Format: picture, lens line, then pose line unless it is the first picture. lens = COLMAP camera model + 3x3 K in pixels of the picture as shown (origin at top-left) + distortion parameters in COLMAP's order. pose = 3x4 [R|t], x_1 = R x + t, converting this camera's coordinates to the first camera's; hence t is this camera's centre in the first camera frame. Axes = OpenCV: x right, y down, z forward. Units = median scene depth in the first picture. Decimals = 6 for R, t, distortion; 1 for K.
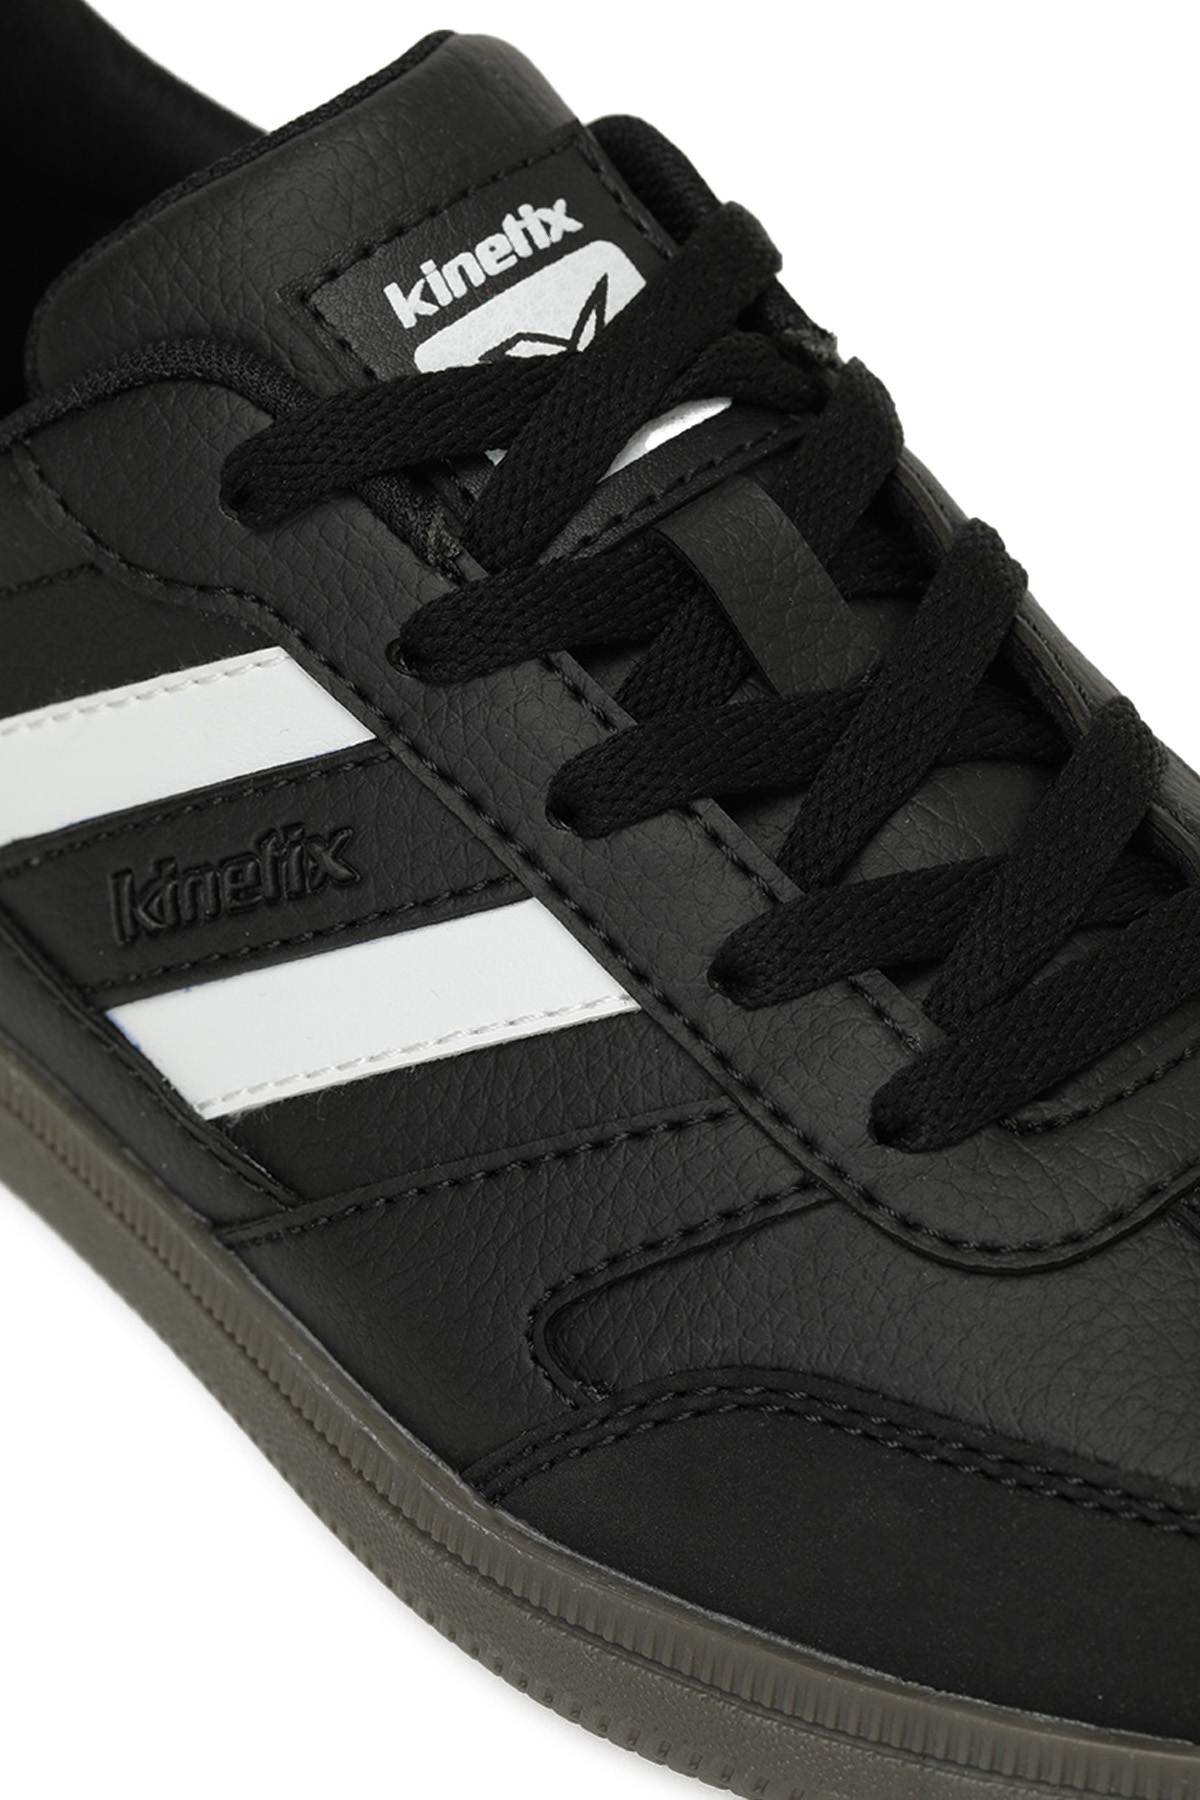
lens RADIAL K [[5647.4, 0, 598.0], [0, 5647.4, 900.3], [0, 0, 1]] dist [-0.133367, 0.000000]
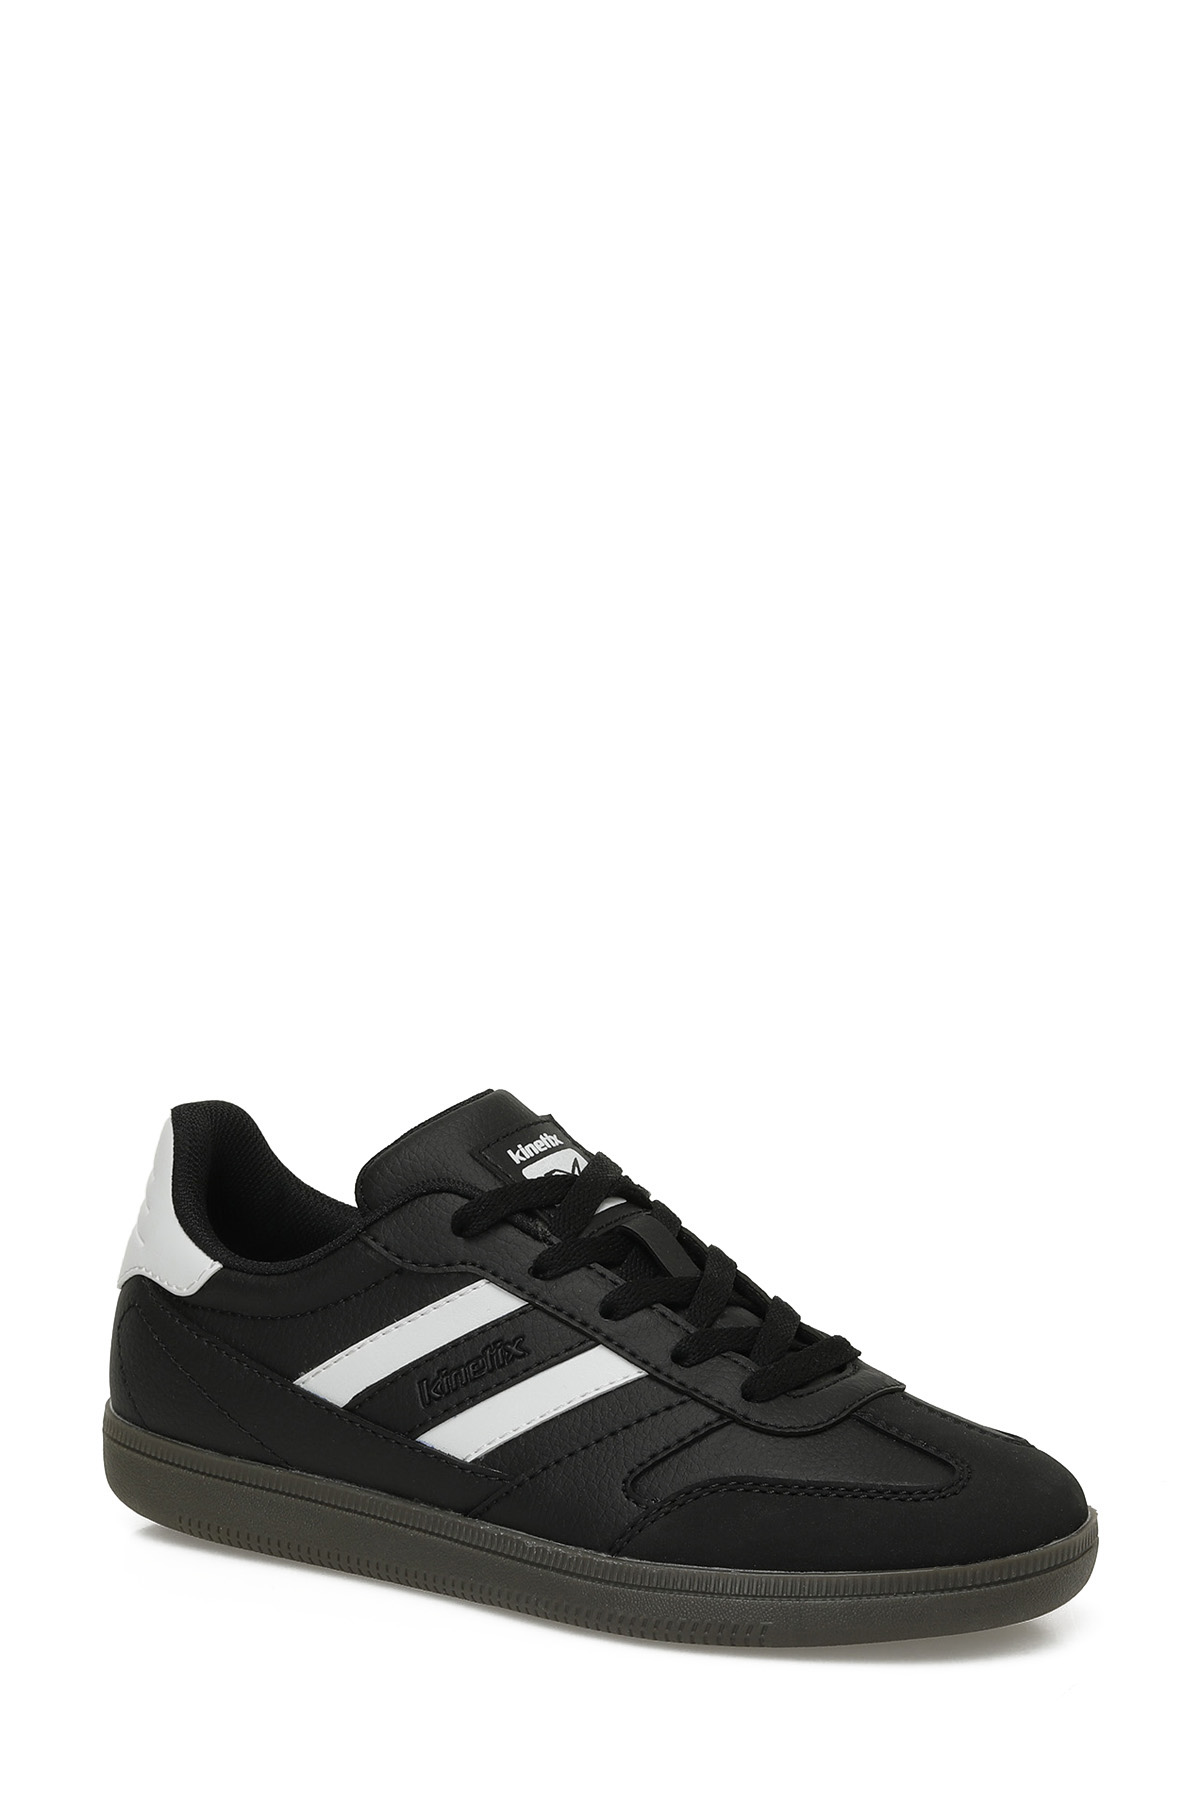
lens RADIAL K [[5647.4, 0, 600.9], [0, 5647.4, 899.7], [0, 0, 1]] dist [-0.133367, 0.000000]
pose [[0.961978, -0.019874, 0.272404, -0.740394], [0.144598, 0.883172, -0.446205, 1.014721], [-0.231712, 0.468628, 0.852466, -1.399331]]
